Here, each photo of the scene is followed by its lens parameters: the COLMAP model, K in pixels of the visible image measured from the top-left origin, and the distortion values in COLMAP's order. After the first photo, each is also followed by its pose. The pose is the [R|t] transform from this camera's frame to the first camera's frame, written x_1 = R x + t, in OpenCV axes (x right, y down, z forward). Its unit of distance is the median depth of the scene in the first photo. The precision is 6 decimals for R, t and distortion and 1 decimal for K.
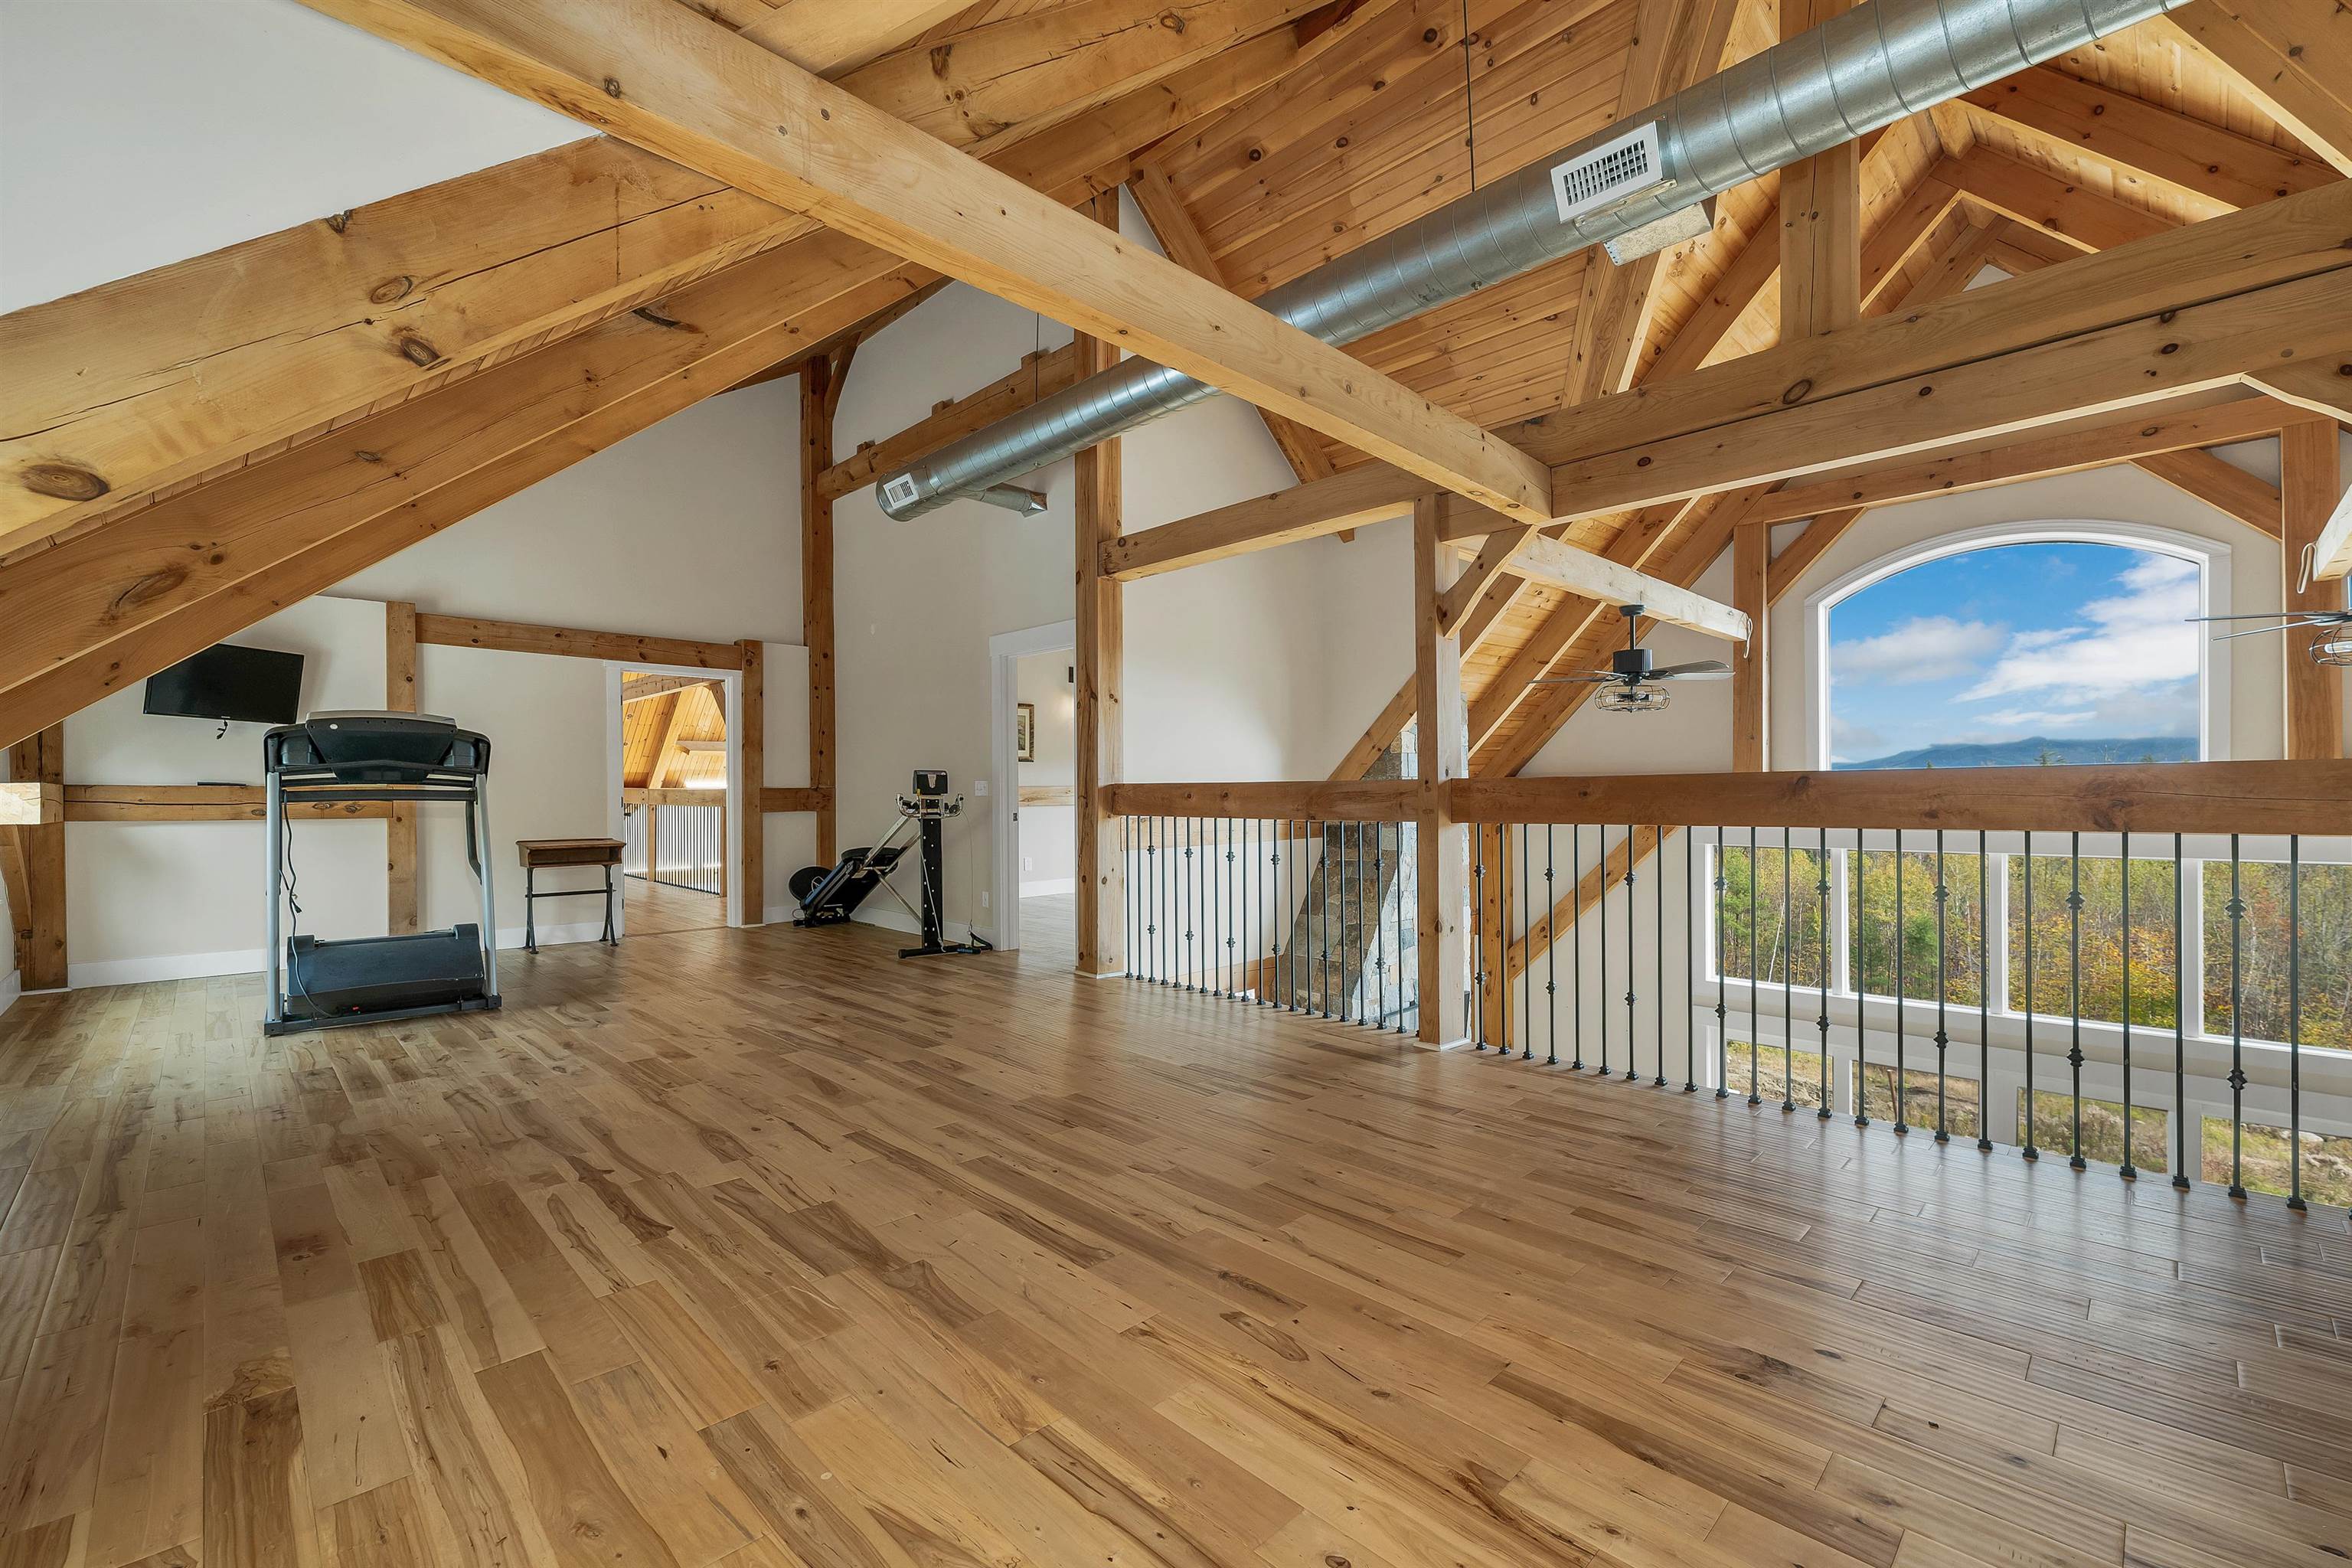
lens RADIAL K [[979.7, 0, 1187.9], [0, 979.7, 797.0], [0, 0, 1]] dist [0.000819, 0.001152]
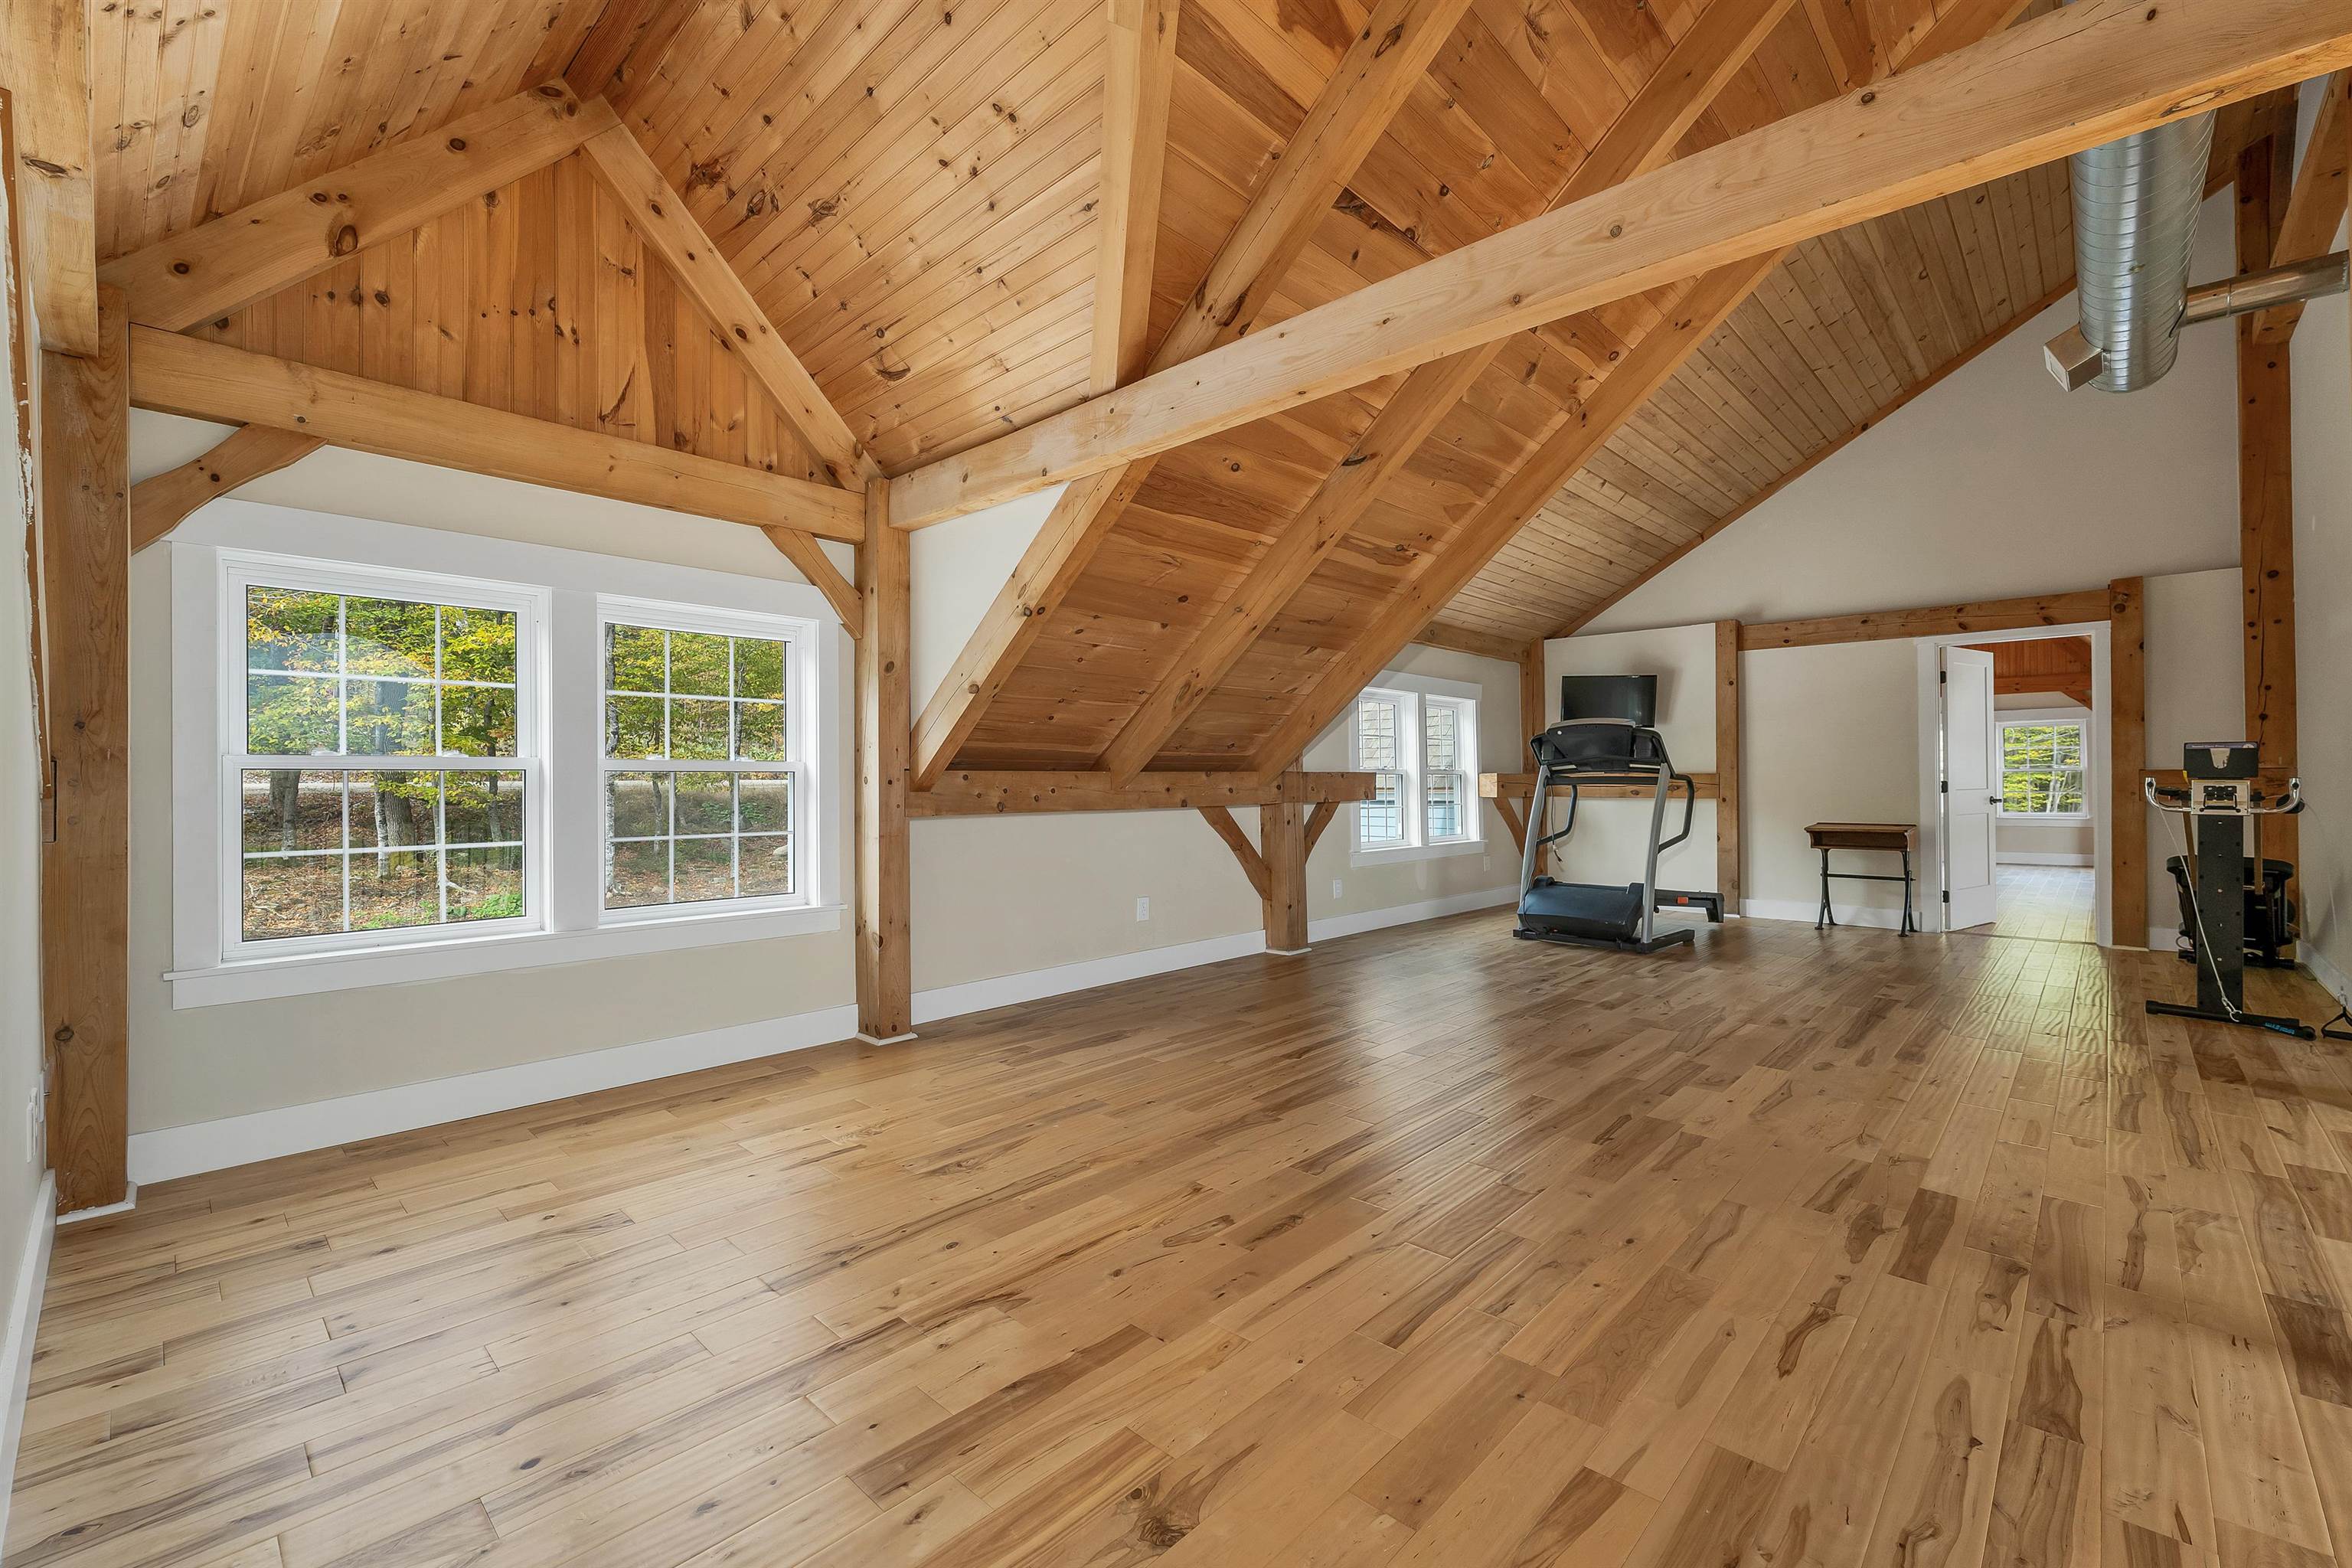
lens RADIAL K [[979.7, 0, 1167.0], [0, 979.7, 780.6], [0, 0, 1]] dist [0.000819, 0.001152]
pose [[0.025038, 0.001211, -0.999686, 1.076418], [0.000505, 0.999999, 0.001224, -0.007154], [0.999686, -0.000536, 0.025038, 0.779861]]
